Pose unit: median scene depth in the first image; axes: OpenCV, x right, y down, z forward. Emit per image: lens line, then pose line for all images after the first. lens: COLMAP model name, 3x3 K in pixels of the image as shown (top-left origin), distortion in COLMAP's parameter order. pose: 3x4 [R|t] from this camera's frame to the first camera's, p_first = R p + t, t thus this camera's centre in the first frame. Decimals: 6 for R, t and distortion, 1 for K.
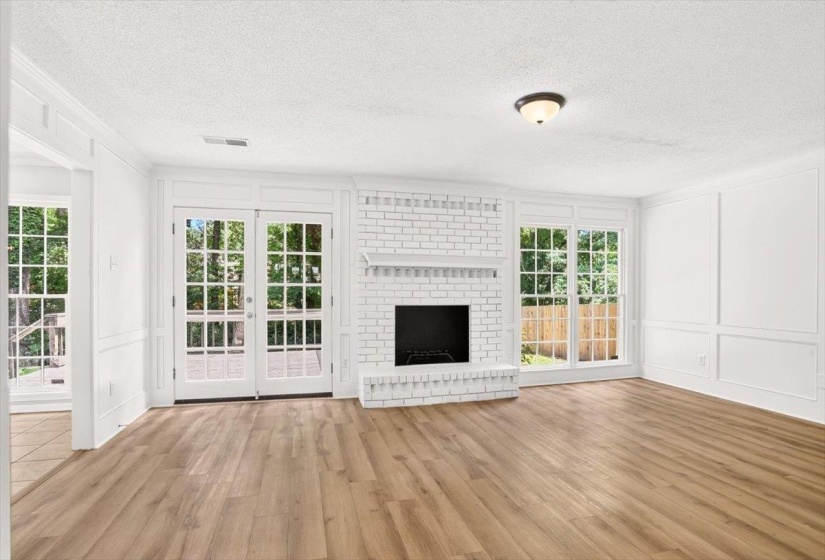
lens RADIAL K [[422.3, 0, 413.5], [0, 422.3, 317.7], [0, 0, 1]] dist [-0.060361, 0.000805]
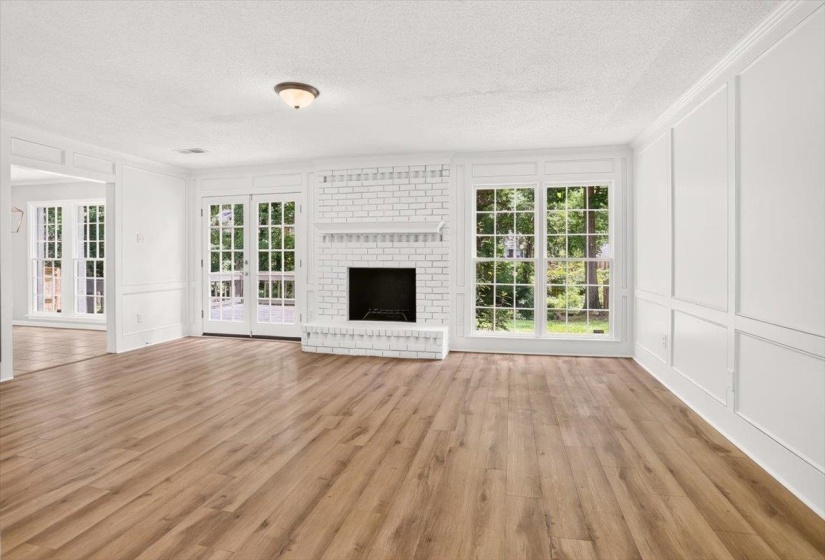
lens RADIAL K [[416.4, 0, 420.2], [0, 416.4, 278.4], [0, 0, 1]] dist [-0.069975, 0.024749]
pose [[0.885115, 0.021477, -0.464876, 0.661464], [-0.027149, 0.999616, -0.005509, 0.001662], [0.464580, 0.017497, 0.885358, 0.089894]]
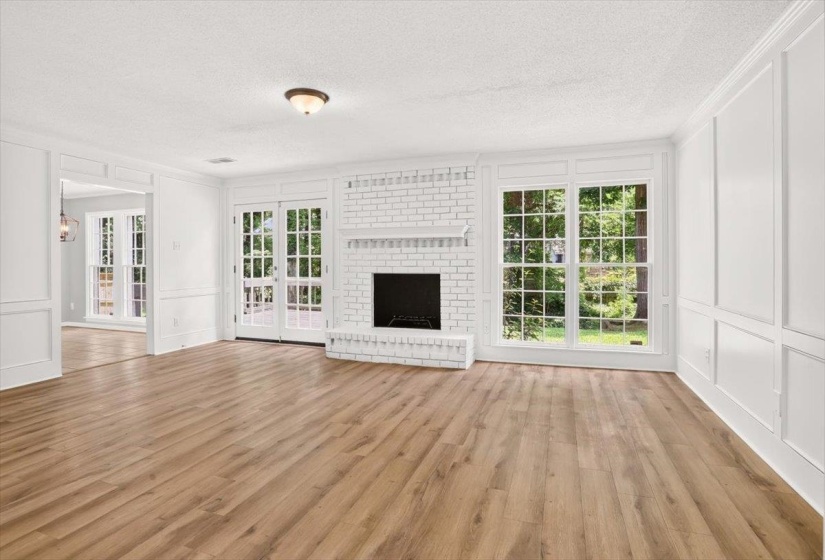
lens RADIAL K [[423.1, 0, 411.1], [0, 423.1, 283.9], [0, 0, 1]] dist [-0.070514, 0.025449]
pose [[0.818913, 0.023402, -0.573440, 0.700000], [-0.030353, 0.999536, -0.002554, -0.001037], [0.573114, 0.019497, 0.819243, 0.127457]]
